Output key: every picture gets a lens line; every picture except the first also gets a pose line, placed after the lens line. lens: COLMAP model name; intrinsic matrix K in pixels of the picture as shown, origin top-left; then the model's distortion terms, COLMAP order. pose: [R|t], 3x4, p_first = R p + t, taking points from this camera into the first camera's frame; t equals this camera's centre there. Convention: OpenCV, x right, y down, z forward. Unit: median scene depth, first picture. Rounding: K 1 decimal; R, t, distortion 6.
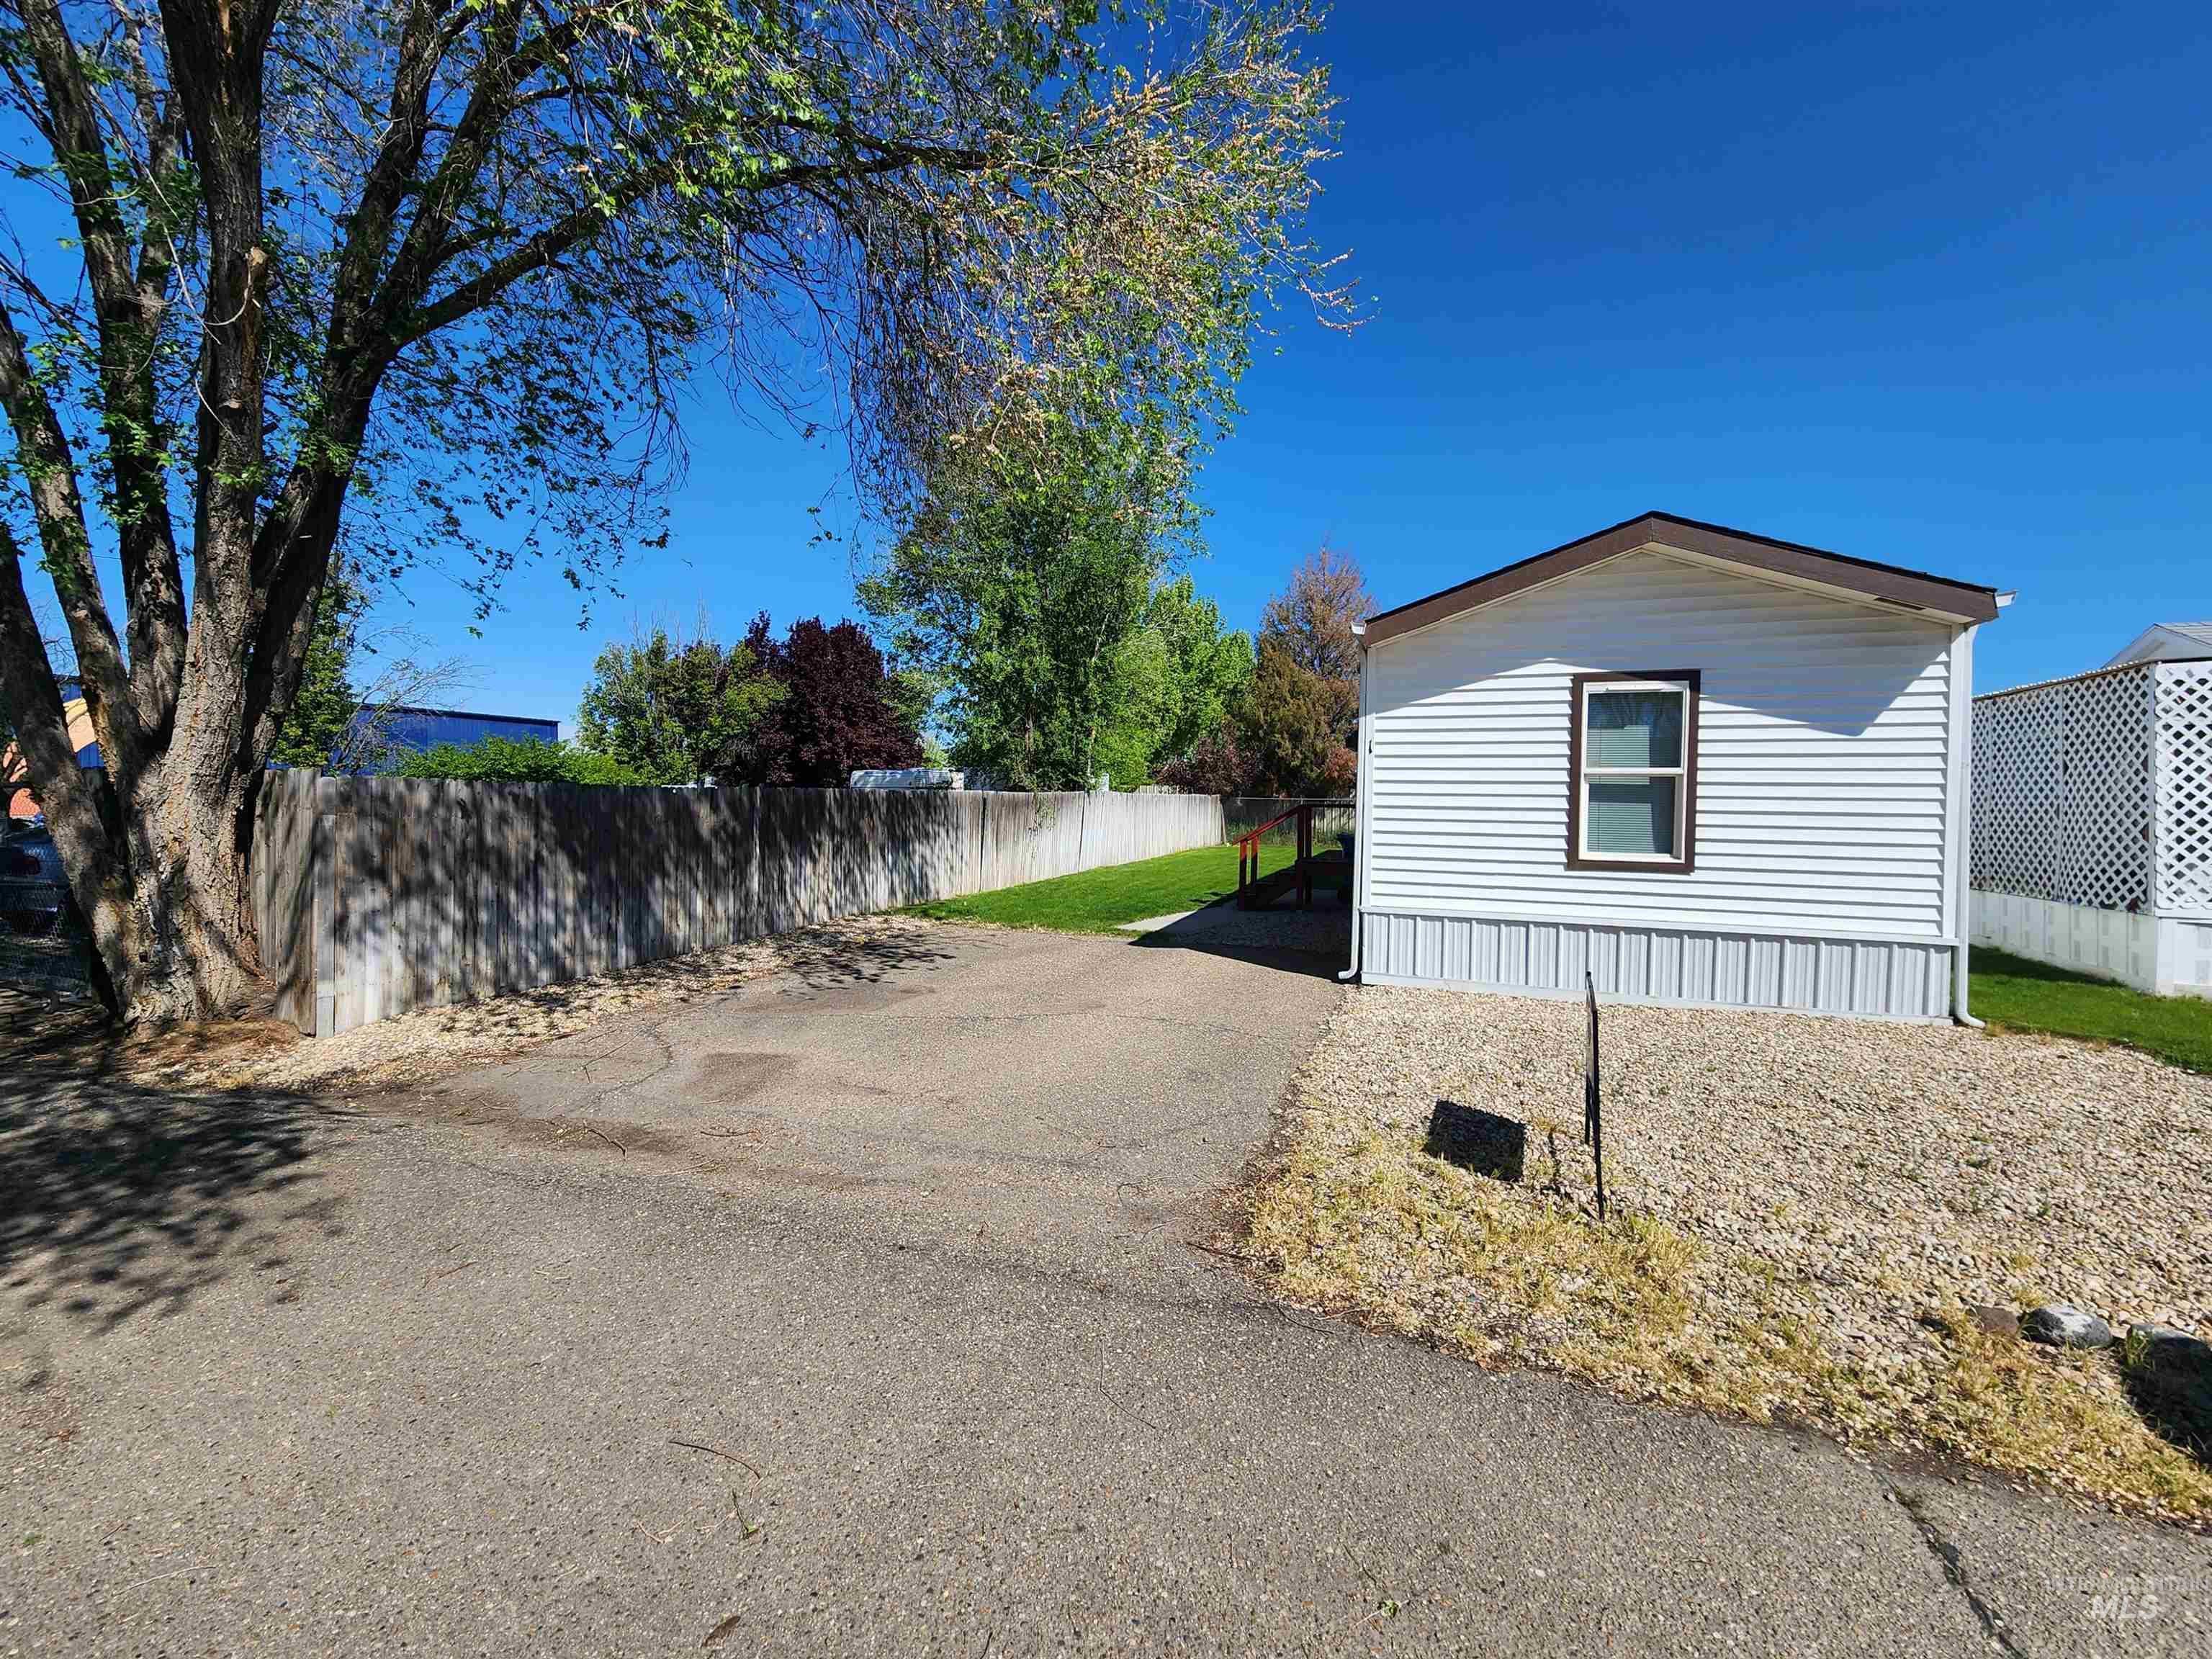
lens RADIAL K [[910.4, 0, 1119.1], [0, 910.4, 823.6], [0, 0, 1]] dist [0.002479, 0.000089]
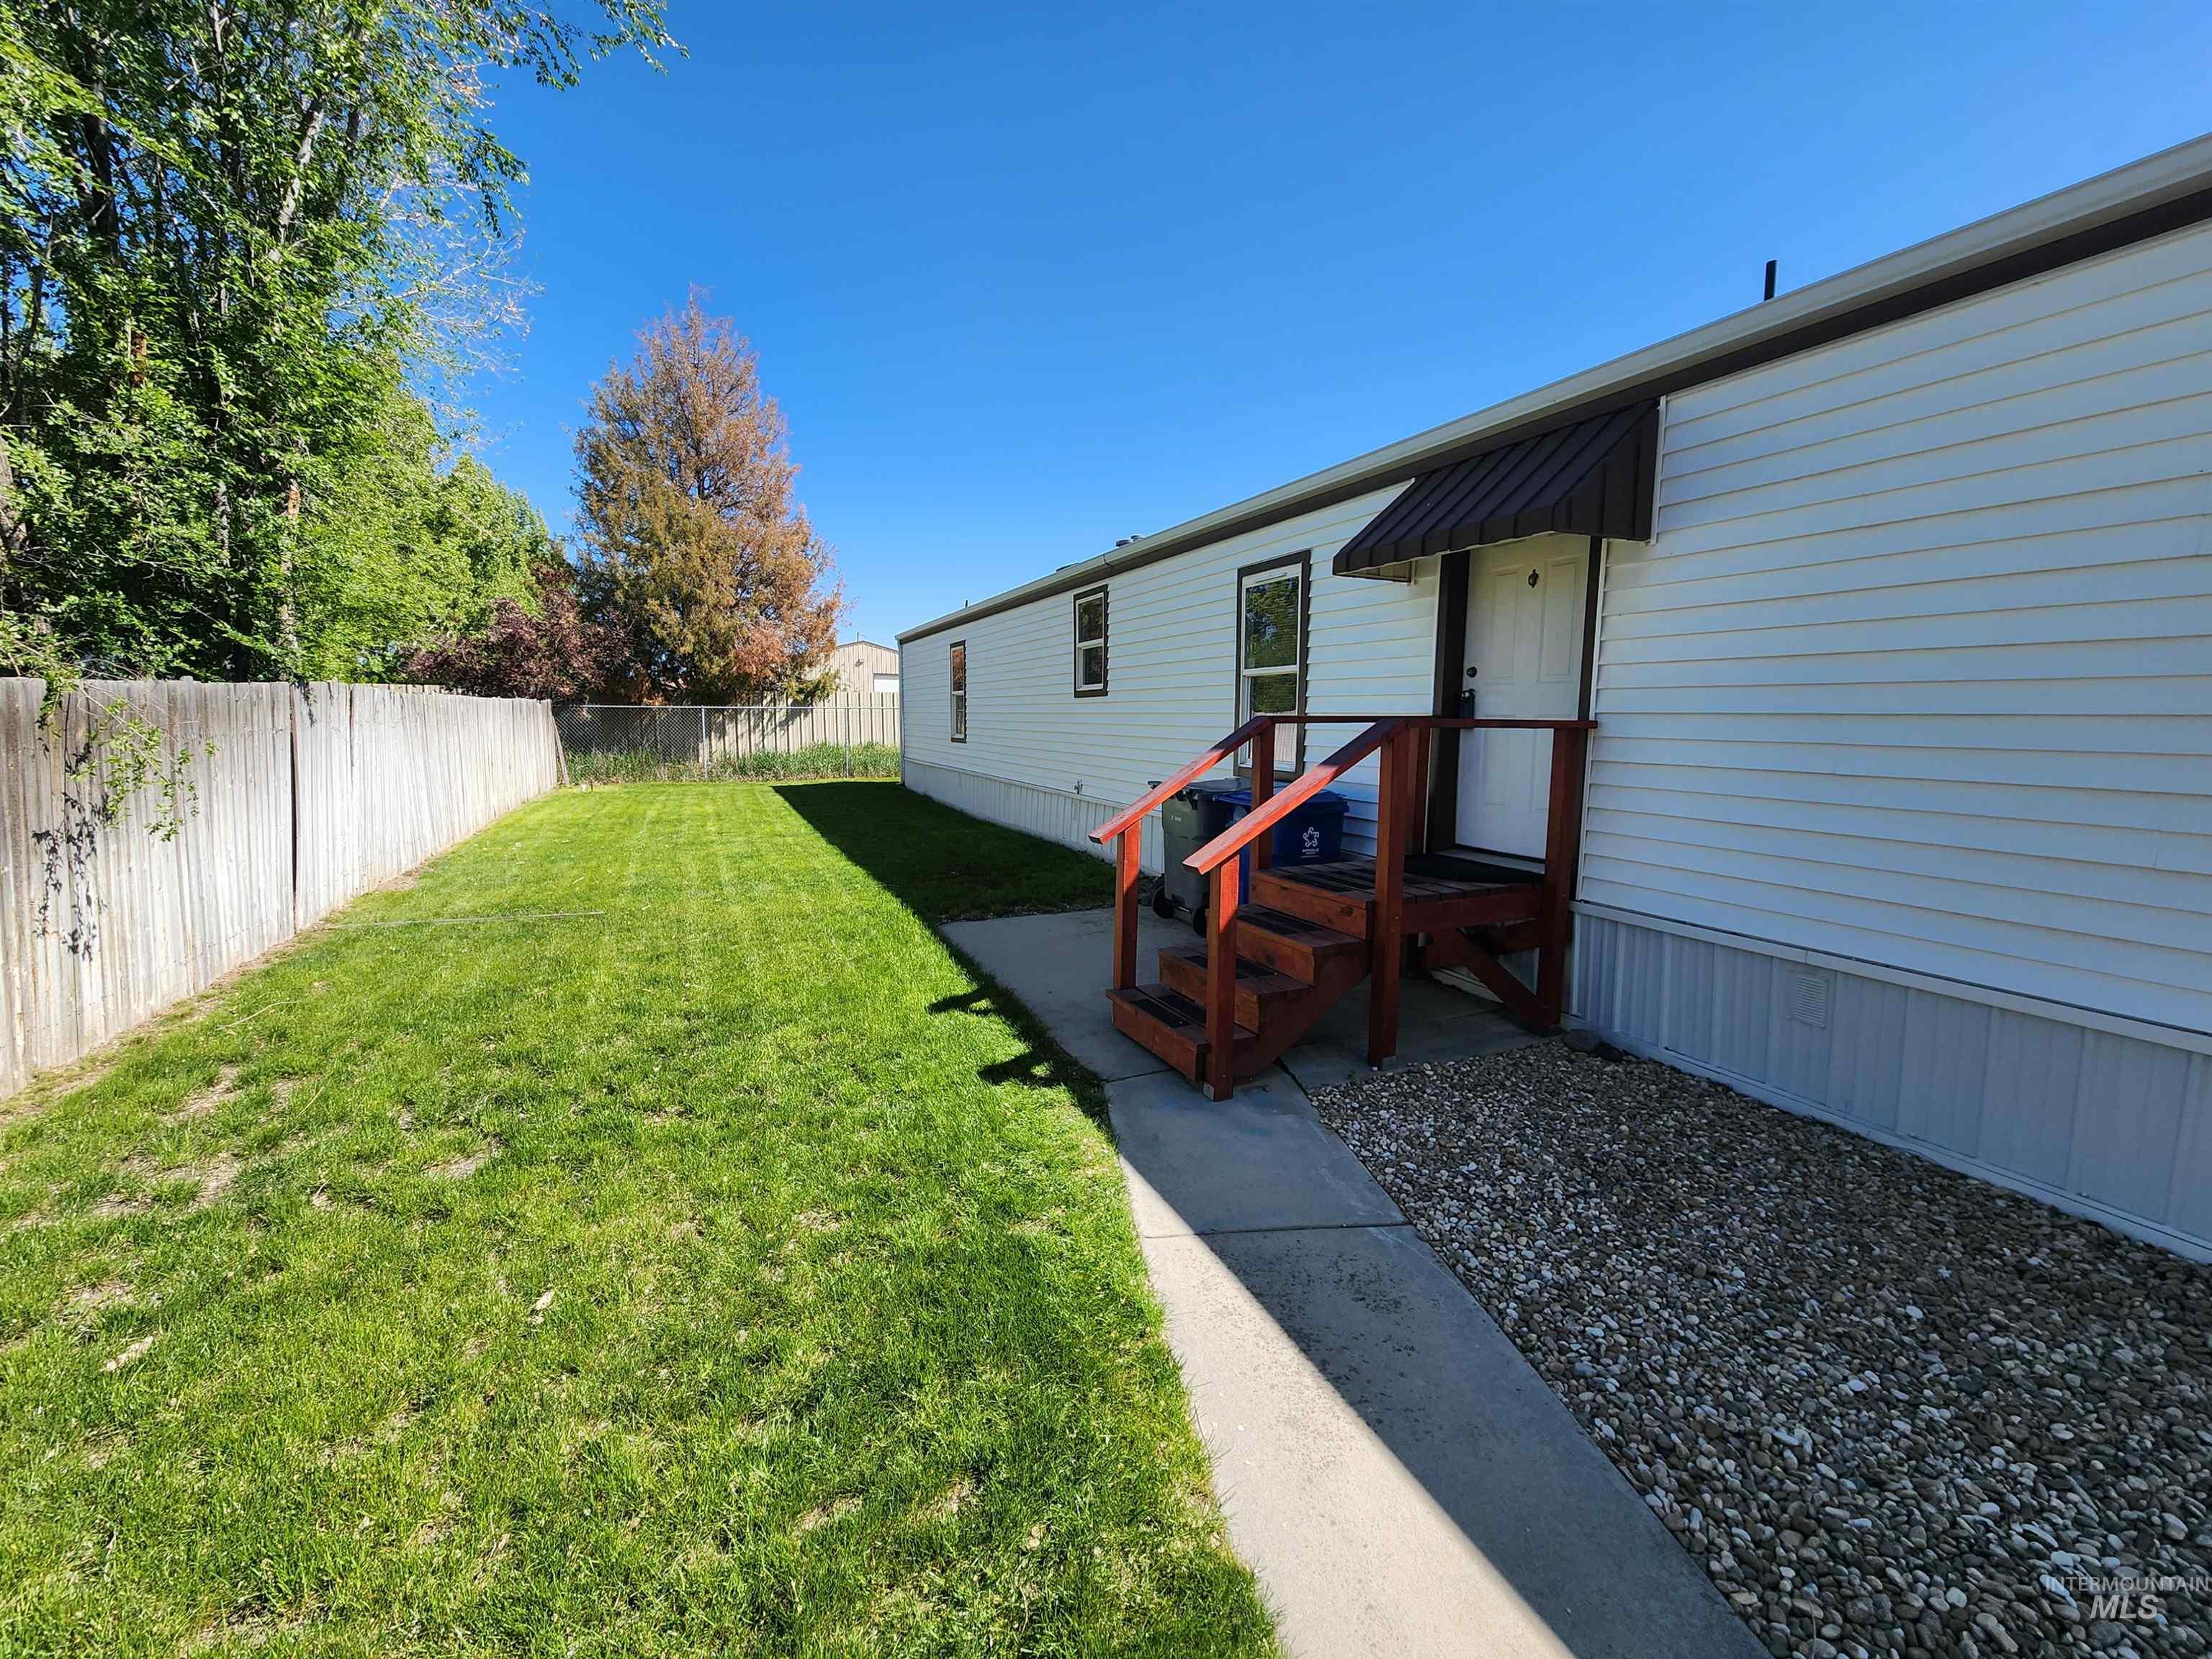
lens RADIAL K [[910.4, 0, 1119.1], [0, 910.4, 823.6], [0, 0, 1]] dist [0.002479, 0.000089]
pose [[0.724894, -0.090065, 0.682948, -0.046666], [0.021864, 0.993925, 0.107868, -0.013065], [-0.688514, -0.063261, 0.722459, 0.525461]]
